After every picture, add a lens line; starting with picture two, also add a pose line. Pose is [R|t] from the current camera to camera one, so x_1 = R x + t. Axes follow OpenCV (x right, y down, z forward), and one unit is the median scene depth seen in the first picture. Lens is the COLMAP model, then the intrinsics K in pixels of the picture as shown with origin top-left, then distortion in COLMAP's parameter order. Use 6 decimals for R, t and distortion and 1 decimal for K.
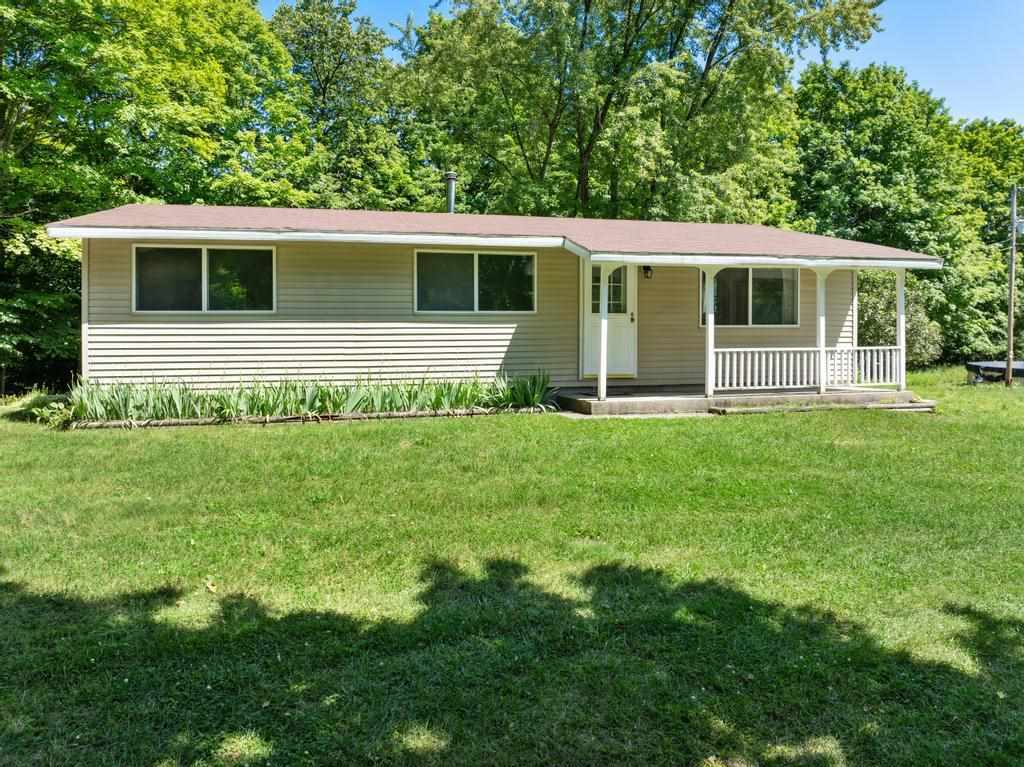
lens RADIAL K [[752.0, 0, 512.1], [0, 752.0, 331.1], [0, 0, 1]] dist [-0.077066, 0.078981]
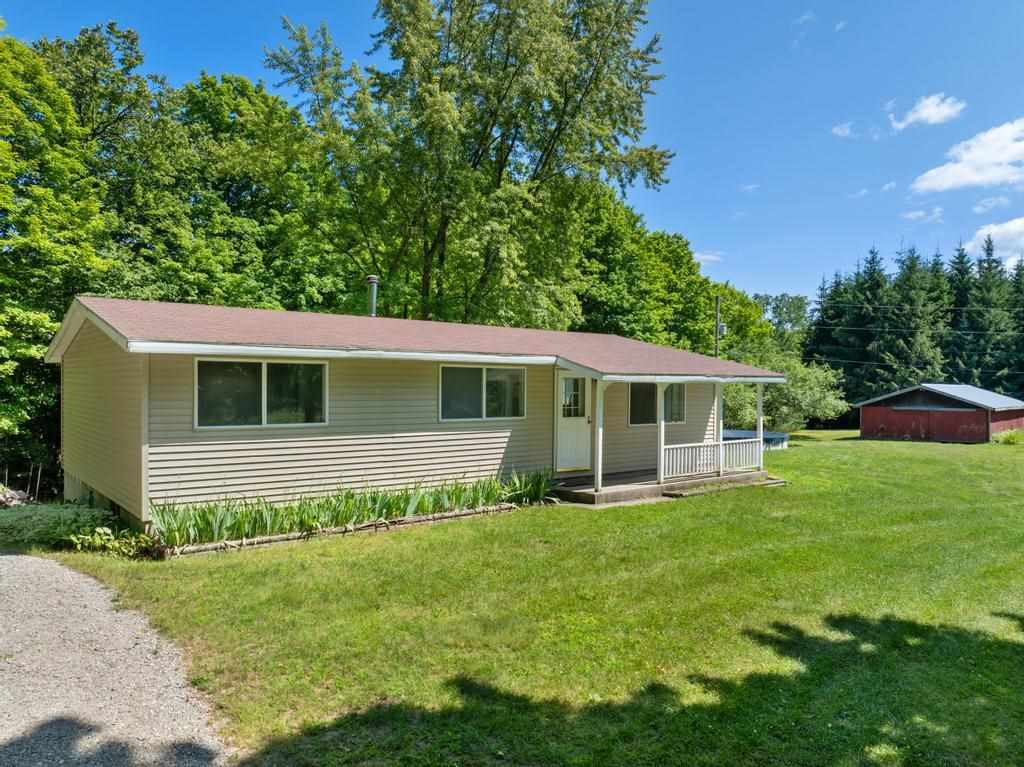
lens RADIAL K [[741.9, 0, 512.0], [0, 741.9, 383.5], [0, 0, 1]] dist [-0.034849, 0.002867]
pose [[0.901740, 0.007074, 0.432221, -0.501123], [-0.001688, 0.999916, -0.012845, -0.065286], [-0.432276, 0.010853, 0.901676, -0.040336]]
